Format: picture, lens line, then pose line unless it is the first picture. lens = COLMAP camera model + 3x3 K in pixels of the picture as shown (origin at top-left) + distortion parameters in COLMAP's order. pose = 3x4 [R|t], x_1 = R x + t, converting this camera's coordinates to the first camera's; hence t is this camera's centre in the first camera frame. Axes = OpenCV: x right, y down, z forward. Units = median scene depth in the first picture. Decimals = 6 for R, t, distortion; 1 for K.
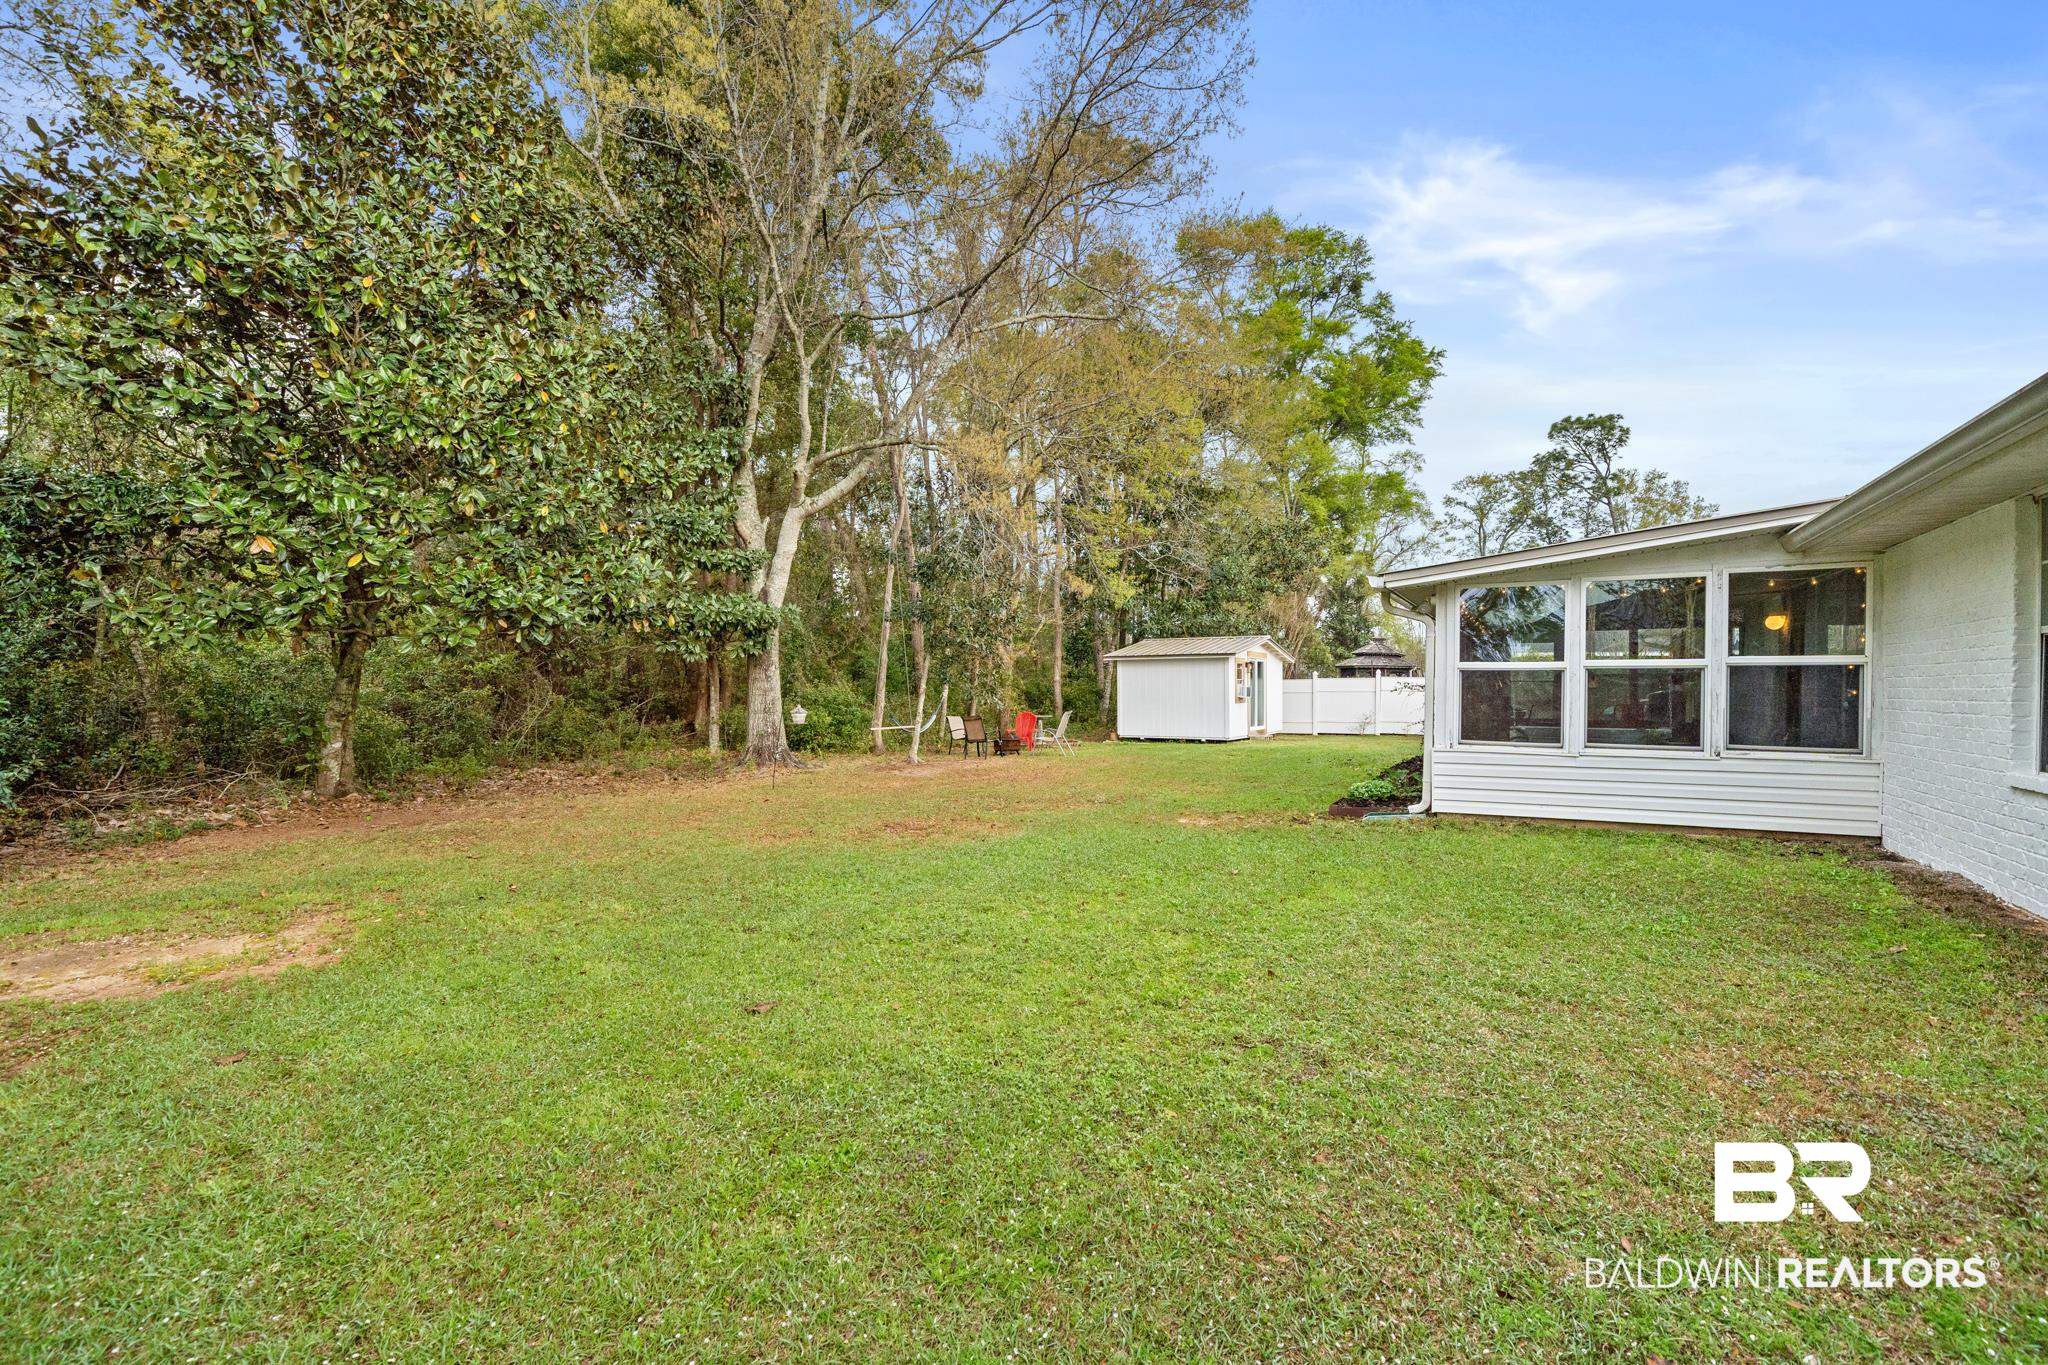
lens RADIAL K [[824.3, 0, 1014.5], [0, 824.3, 694.2], [0, 0, 1]] dist [-0.000307, -0.000038]
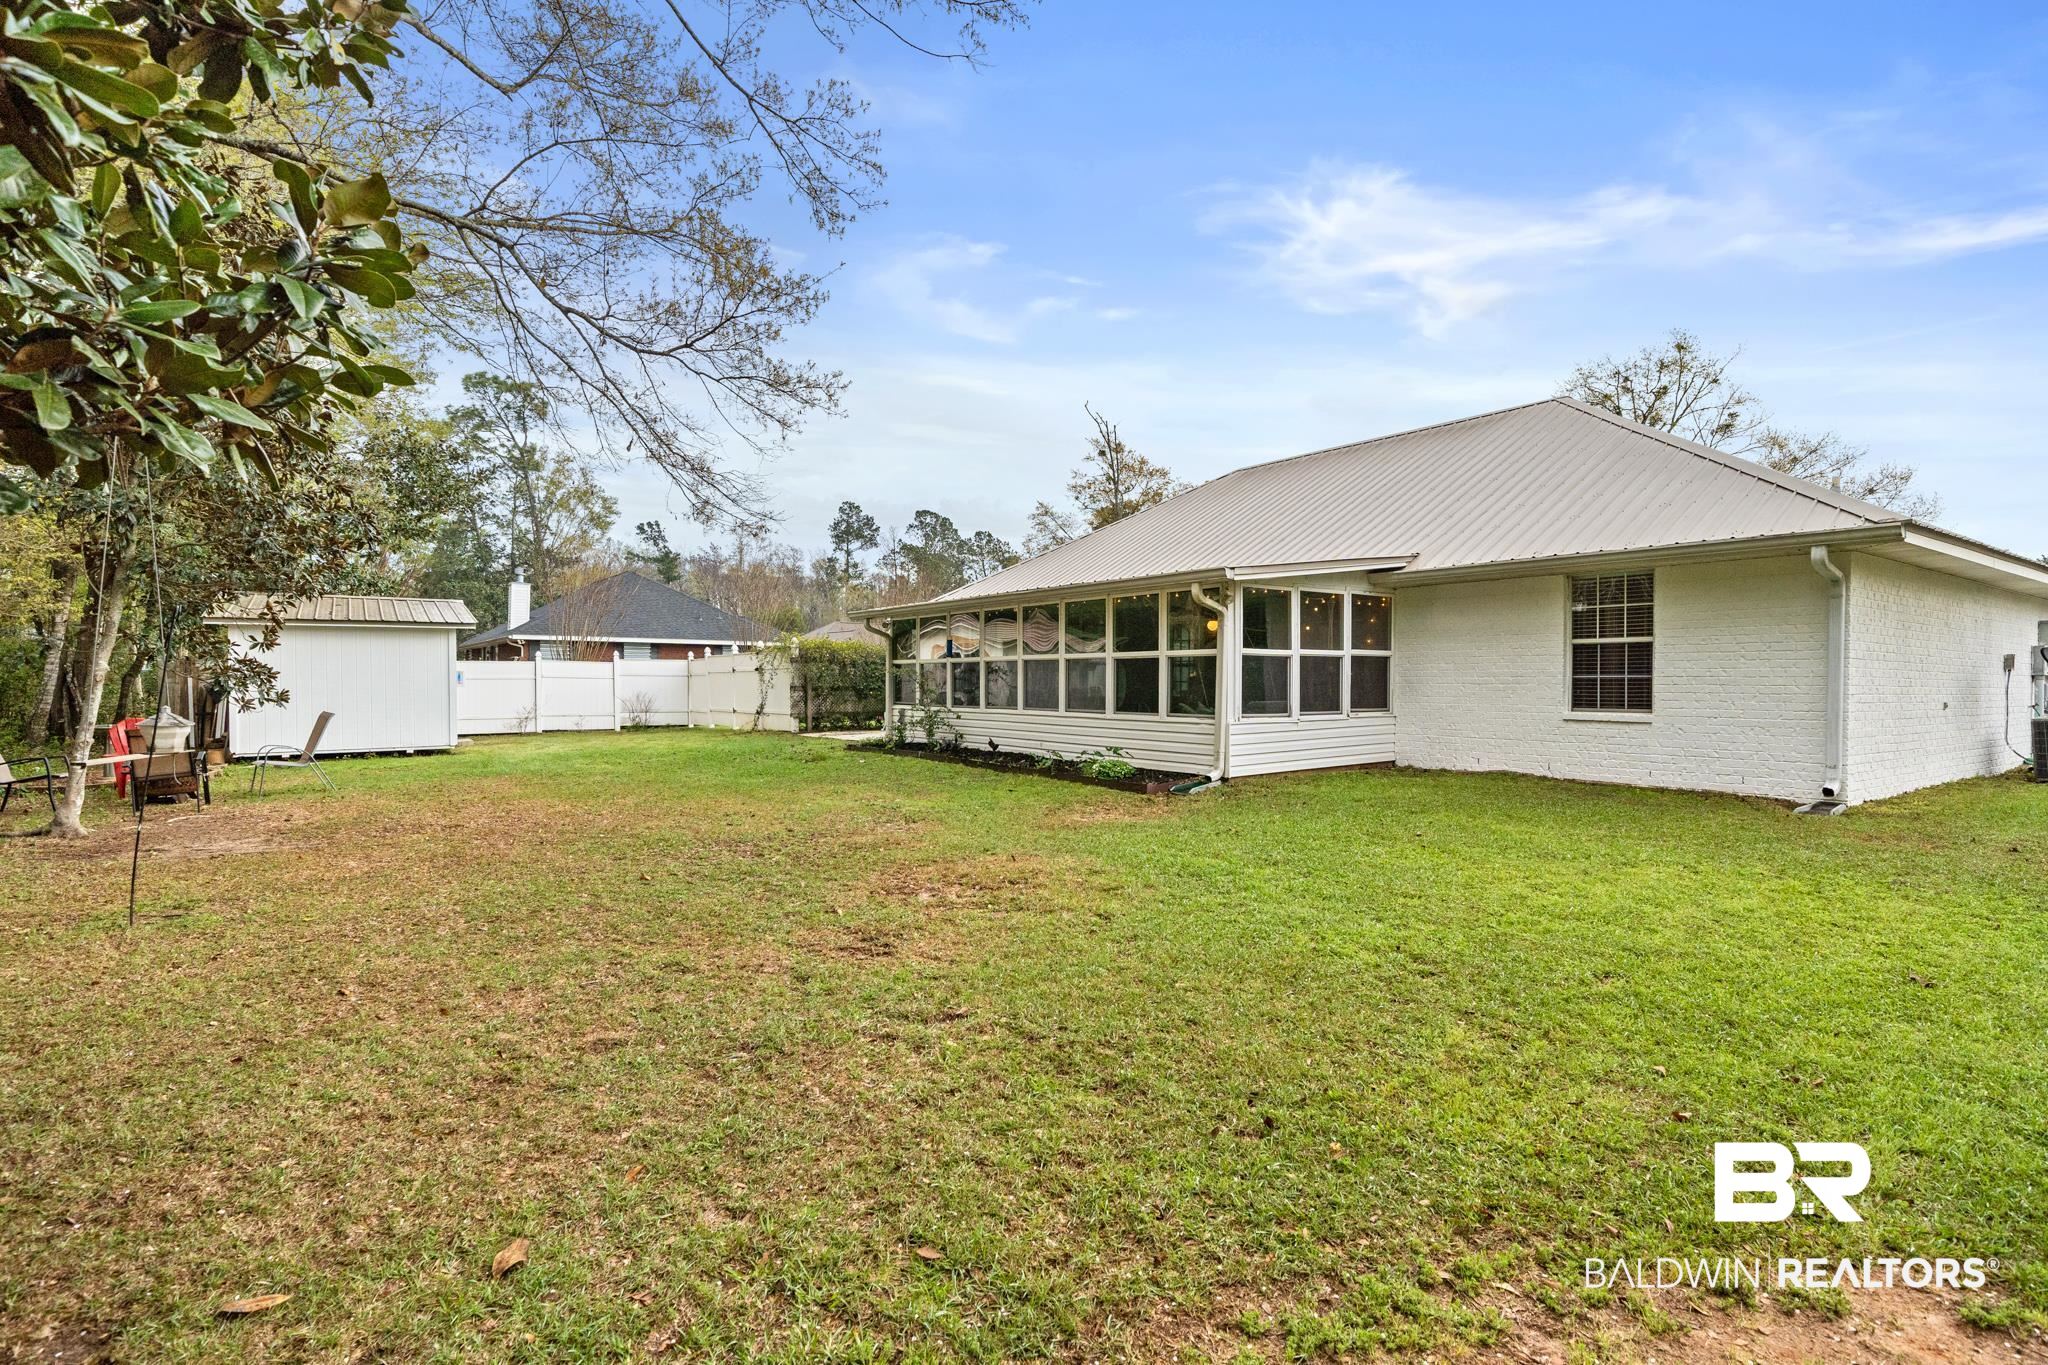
lens RADIAL K [[981.5, 0, 1024.0], [0, 981.5, 682.5], [0, 0, 1]] dist [0.000068, 0.000014]
pose [[0.444690, -0.002823, 0.895680, -0.363098], [0.005609, 0.999984, 0.000367, 0.003242], [-0.895667, 0.004860, 0.444699, 0.277176]]
